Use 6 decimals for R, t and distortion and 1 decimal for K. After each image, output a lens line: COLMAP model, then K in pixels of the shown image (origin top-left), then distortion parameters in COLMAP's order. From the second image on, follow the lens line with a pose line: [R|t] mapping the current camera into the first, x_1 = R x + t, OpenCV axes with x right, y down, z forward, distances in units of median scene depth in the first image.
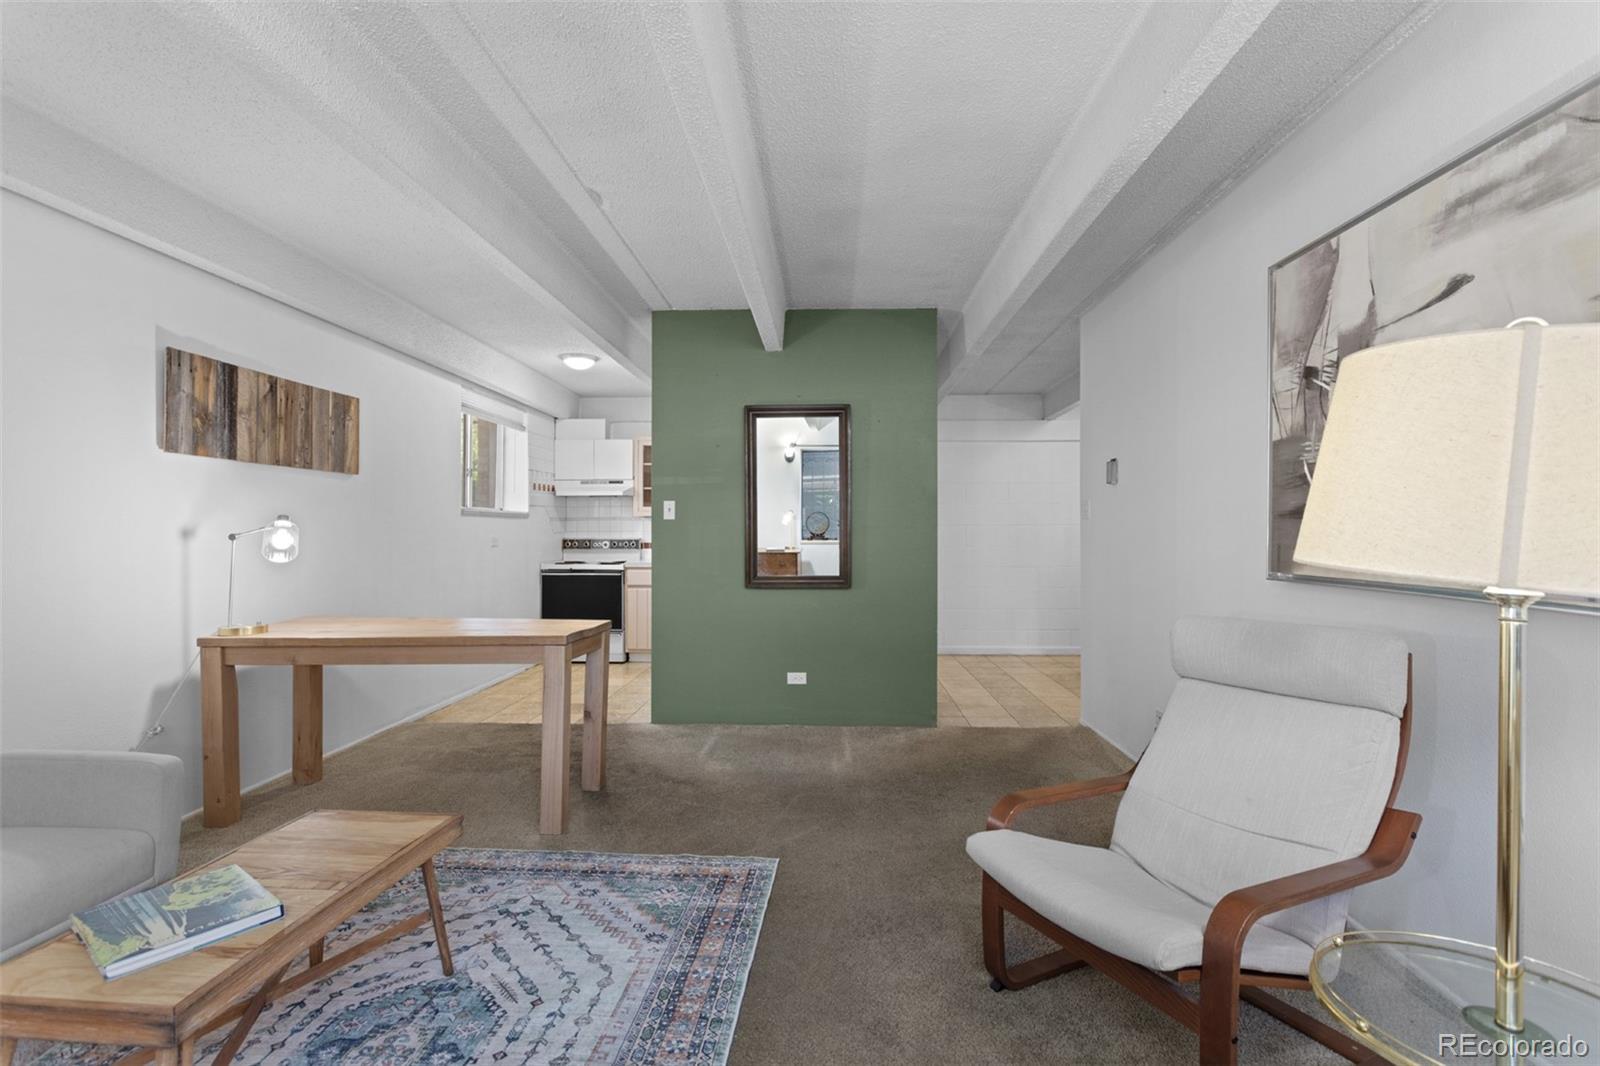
lens RADIAL K [[772.6, 0, 804.5], [0, 772.6, 531.4], [0, 0, 1]] dist [0.006875, 0.000387]
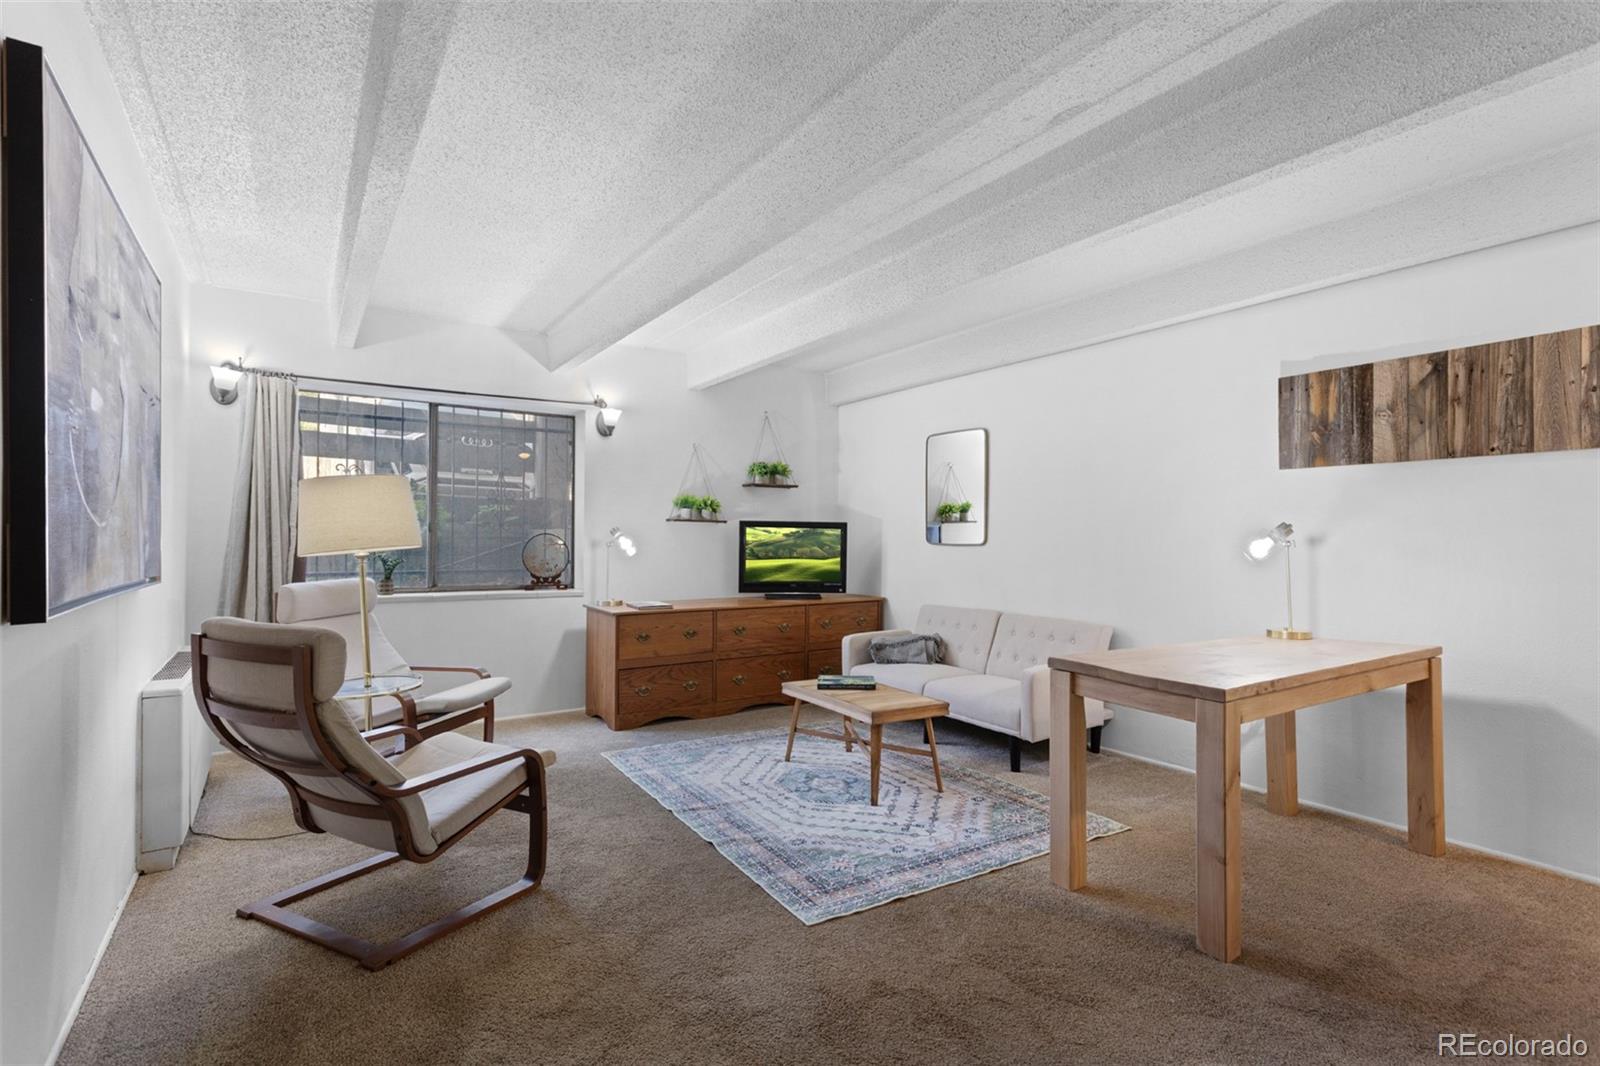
lens RADIAL K [[772.6, 0, 800.7], [0, 772.6, 541.1], [0, 0, 1]] dist [0.006875, 0.000387]
pose [[-0.820115, -0.001378, -0.572198, 0.471321], [-0.004136, 0.999985, 0.003519, 0.002285], [0.572184, 0.005252, -0.820108, 1.741985]]
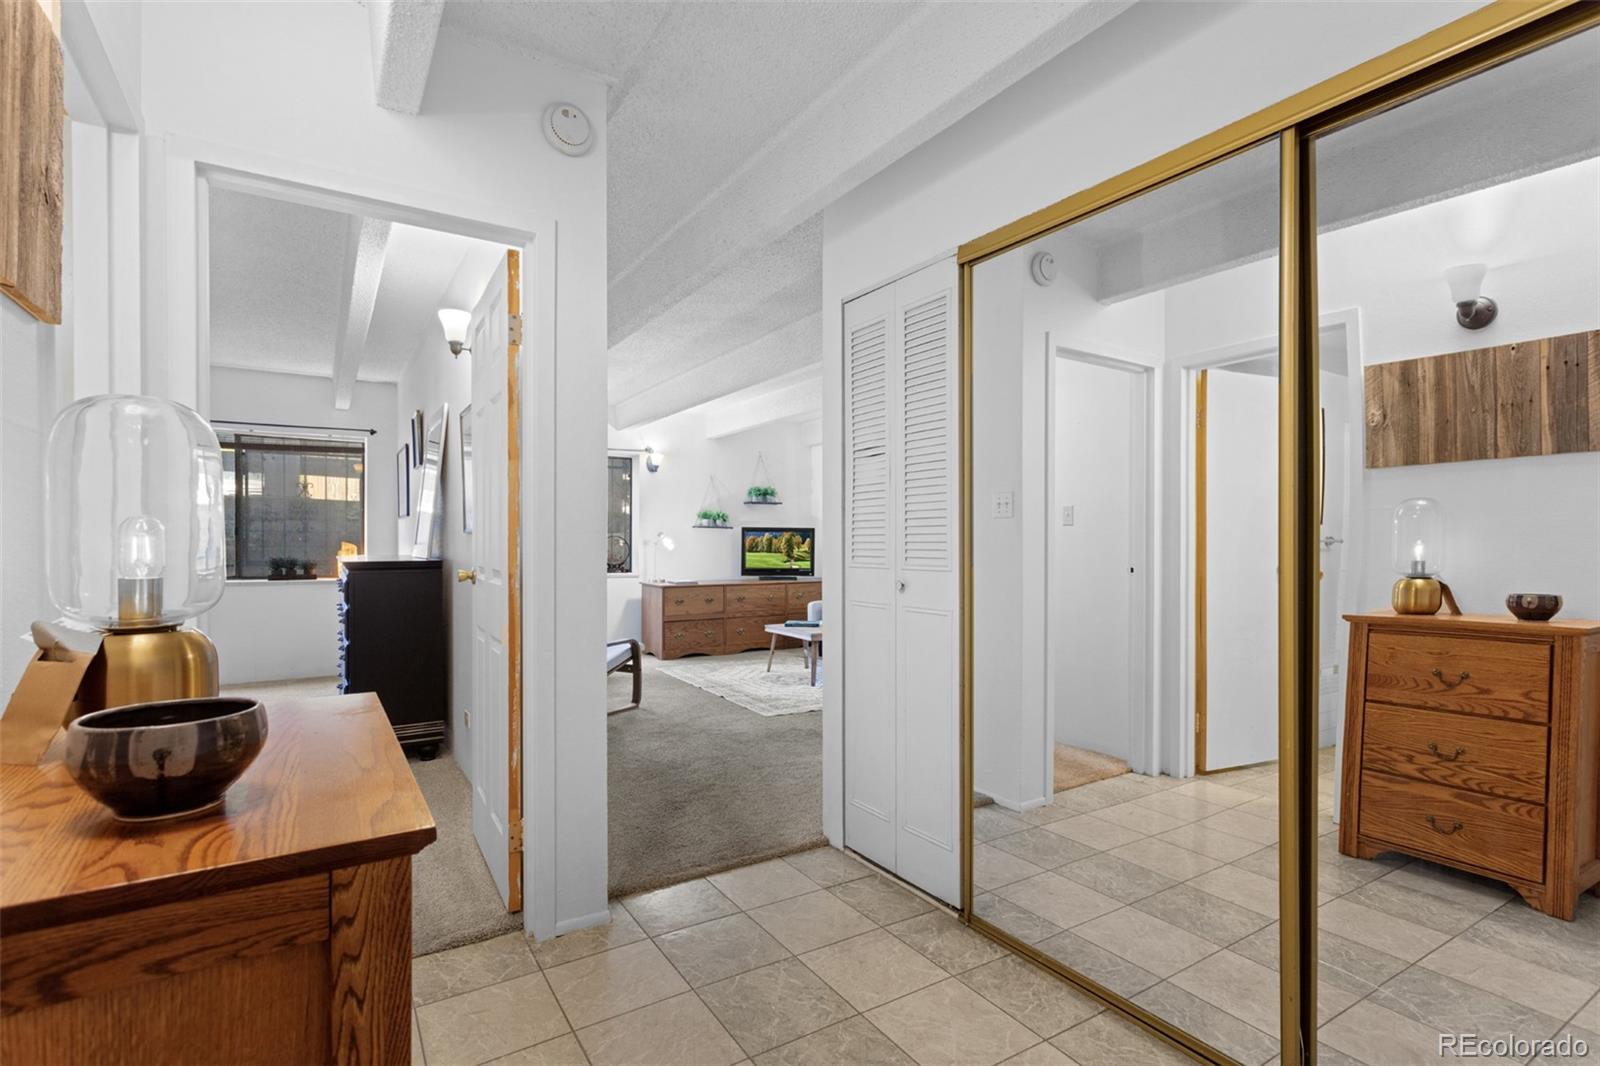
lens RADIAL K [[772.6, 0, 794.9], [0, 772.6, 542.1], [0, 0, 1]] dist [0.006875, 0.000387]
pose [[-0.833923, -0.000418, -0.551881, 0.944870], [0.000193, 0.999999, -0.001050, 0.018720], [0.551881, -0.000982, -0.833922, 2.639463]]
